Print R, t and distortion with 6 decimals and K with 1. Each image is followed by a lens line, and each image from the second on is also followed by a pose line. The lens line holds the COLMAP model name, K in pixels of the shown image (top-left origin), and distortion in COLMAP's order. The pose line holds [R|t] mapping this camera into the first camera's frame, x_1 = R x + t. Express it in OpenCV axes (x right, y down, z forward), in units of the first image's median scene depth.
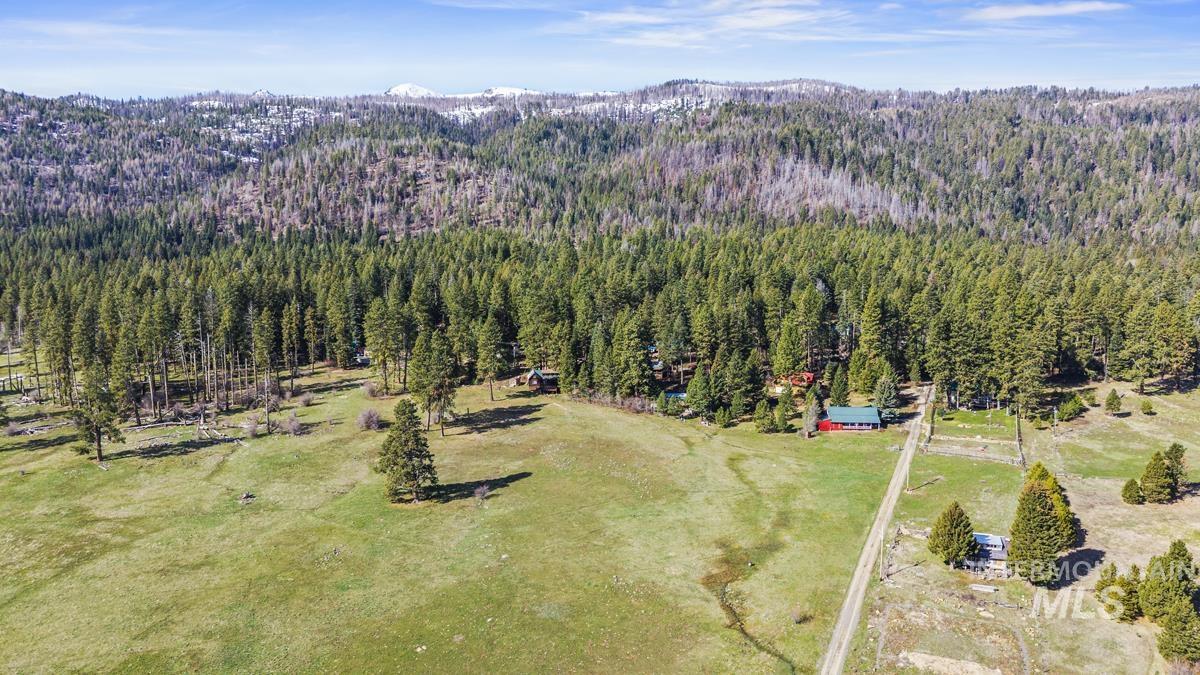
lens RADIAL K [[807.6, 0, 600.0], [0, 807.6, 337.5], [0, 0, 1]] dist [0.010576, -0.006386]
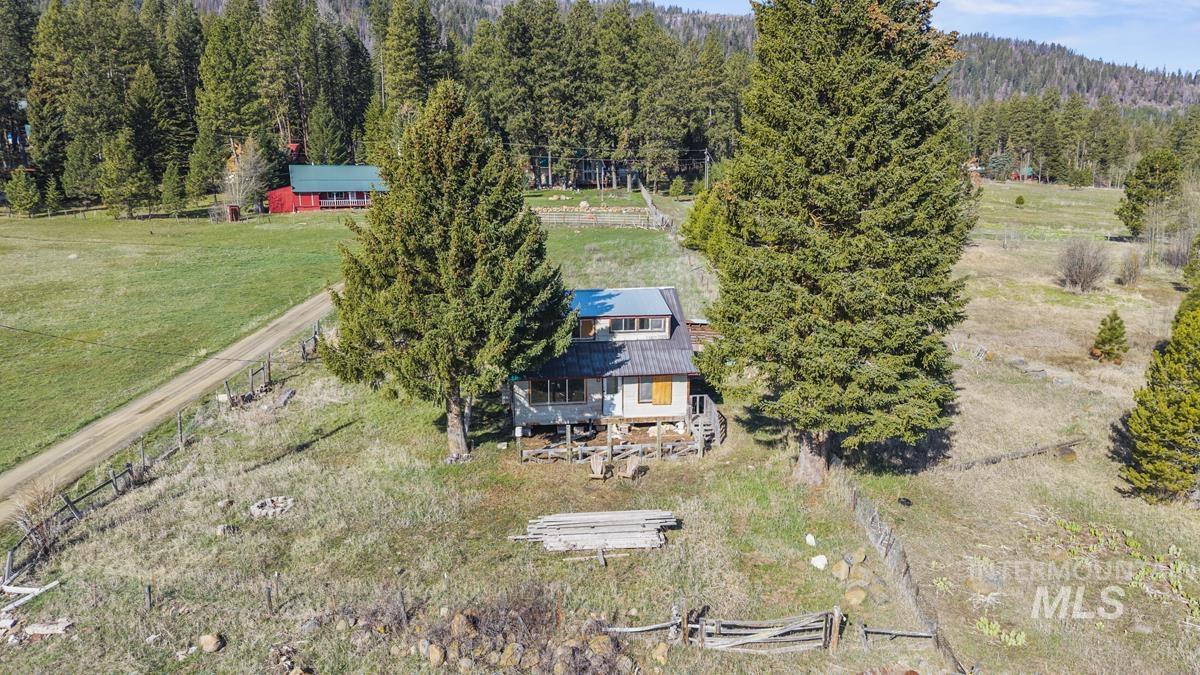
lens RADIAL K [[807.6, 0, 600.0], [0, 807.6, 337.5], [0, 0, 1]] dist [0.010576, -0.006386]
pose [[0.900268, -0.081902, 0.427562, 0.229971], [0.043488, 0.994150, 0.098867, 0.143979], [-0.433158, -0.070413, 0.898563, 0.484507]]
